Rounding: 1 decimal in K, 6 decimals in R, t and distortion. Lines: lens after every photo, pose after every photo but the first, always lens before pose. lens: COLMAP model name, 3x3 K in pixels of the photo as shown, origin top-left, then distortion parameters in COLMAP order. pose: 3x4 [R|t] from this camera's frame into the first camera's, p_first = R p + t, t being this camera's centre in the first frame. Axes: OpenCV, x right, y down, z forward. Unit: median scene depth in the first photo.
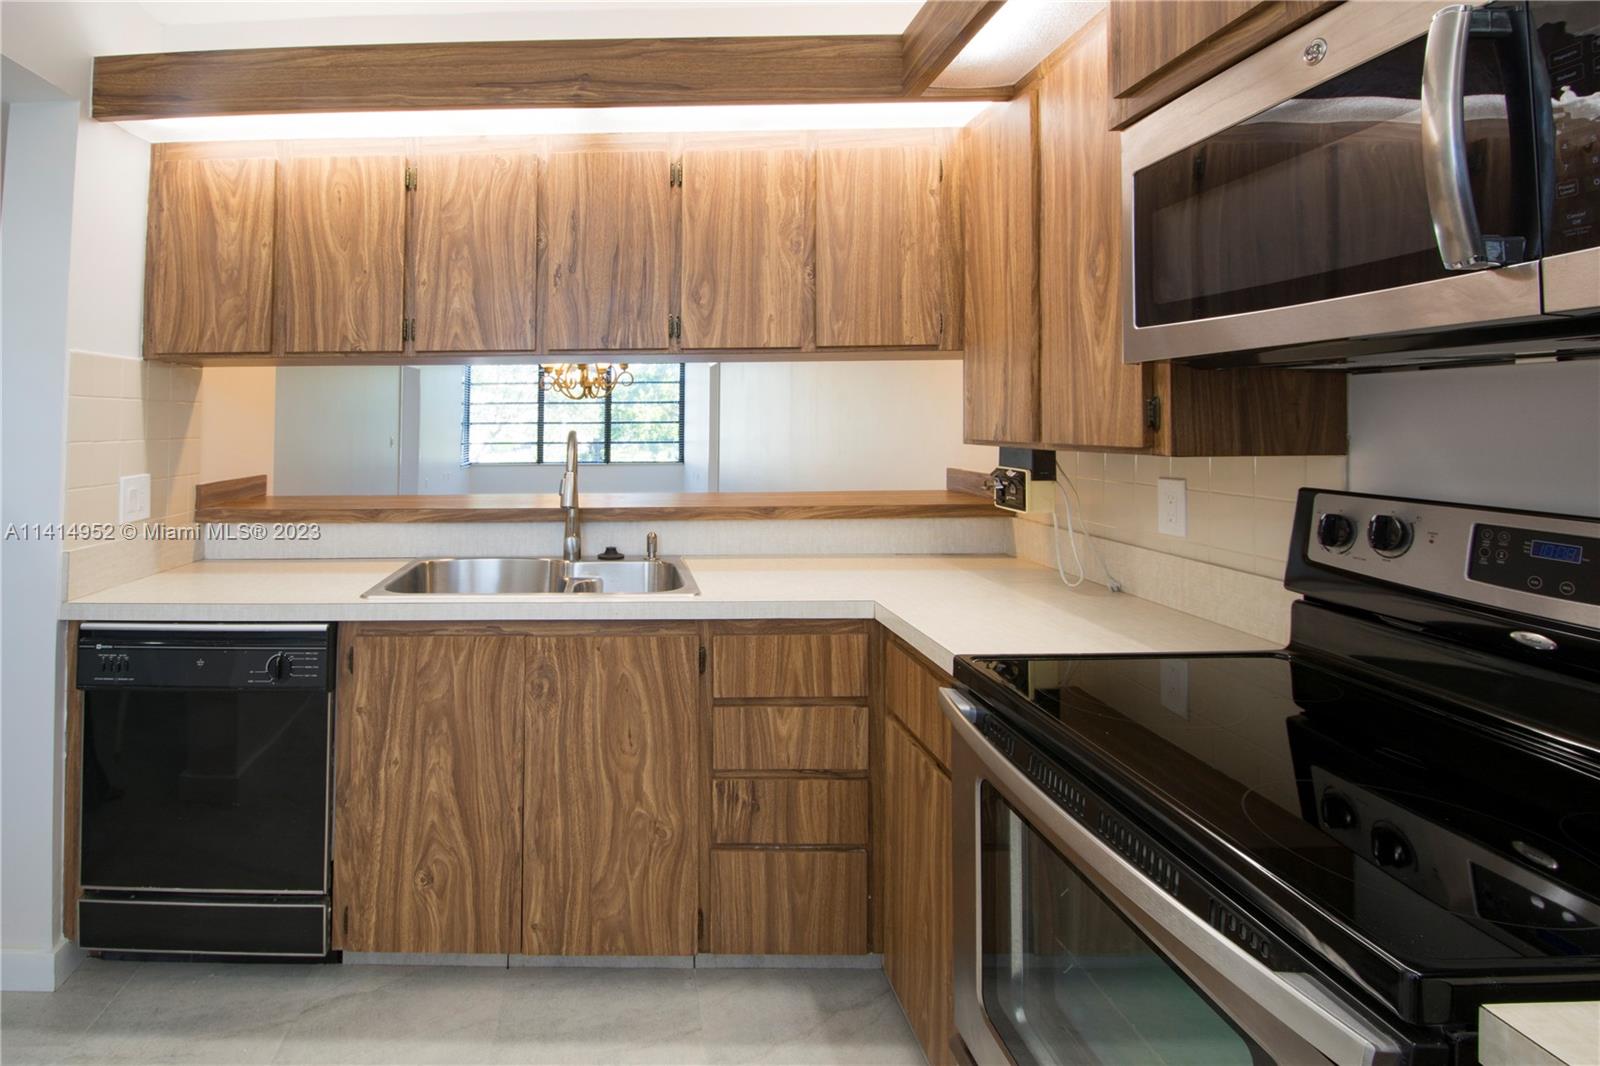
lens RADIAL K [[733.7, 0, 782.5], [0, 733.7, 400.7], [0, 0, 1]] dist [0.001795, -0.001023]
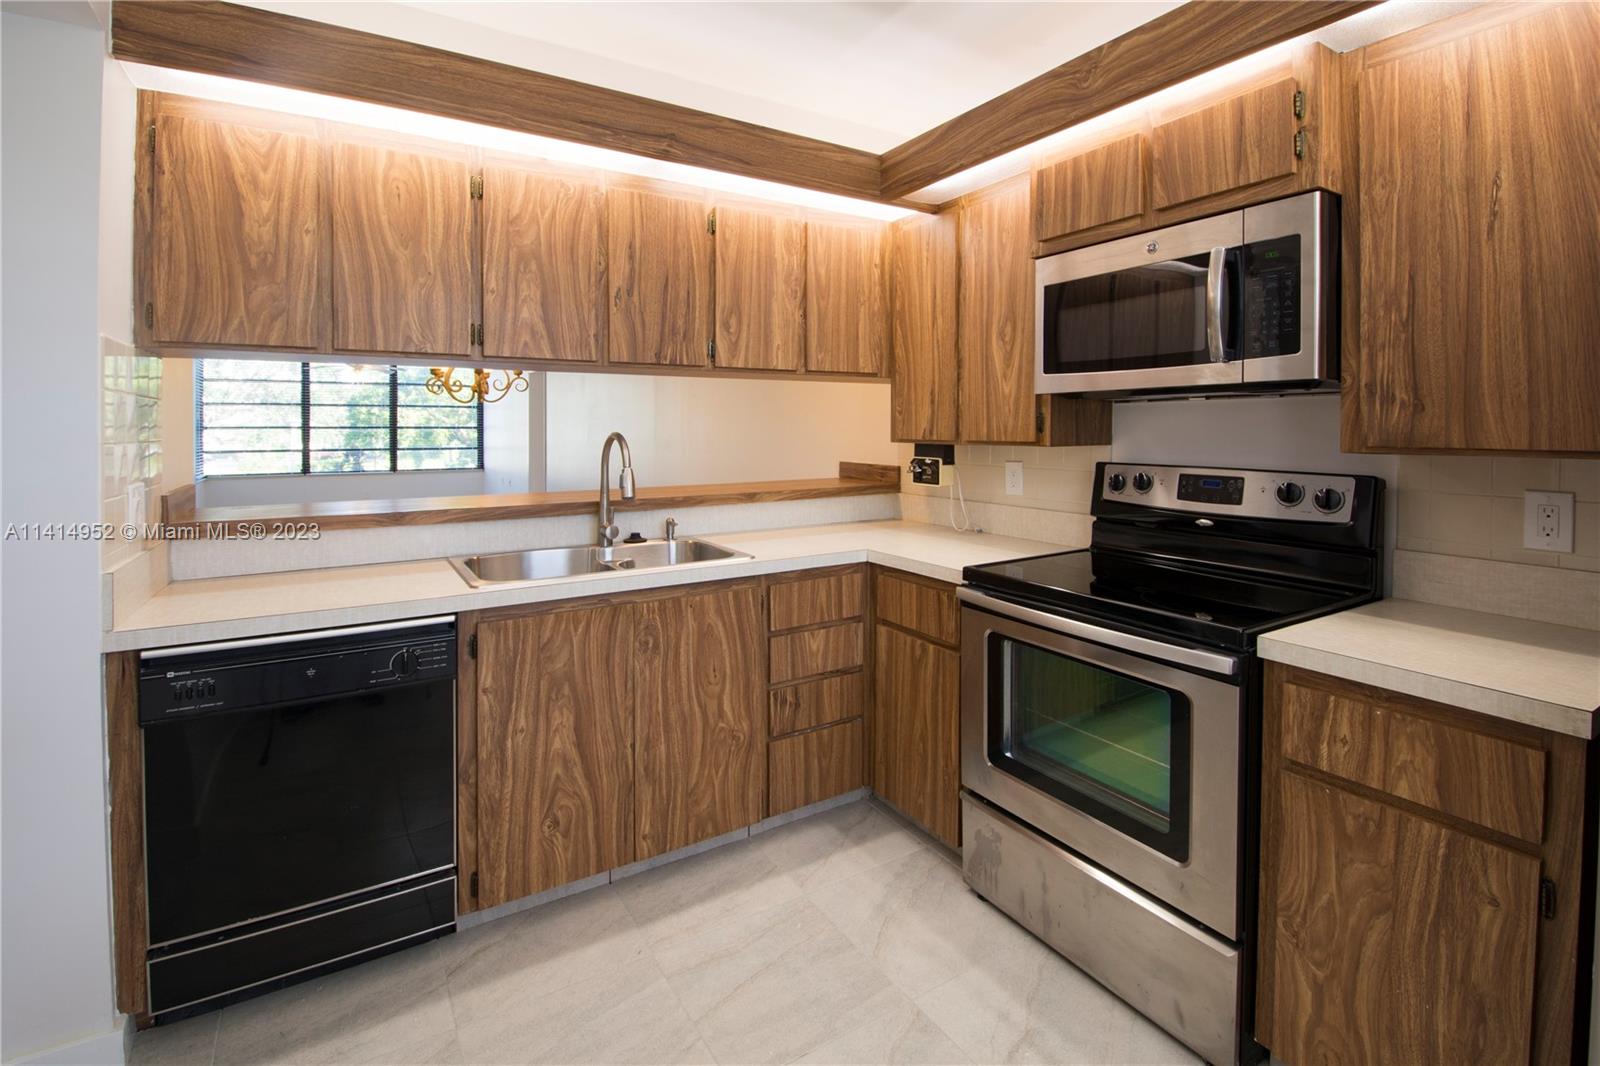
lens RADIAL K [[733.7, 0, 783.8], [0, 733.7, 437.8], [0, 0, 1]] dist [0.001795, -0.001023]
pose [[0.844154, -0.001006, 0.536100, -0.781997], [-0.019452, 0.999282, 0.032503, 0.007315], [-0.535748, -0.037866, 0.843529, -0.128722]]
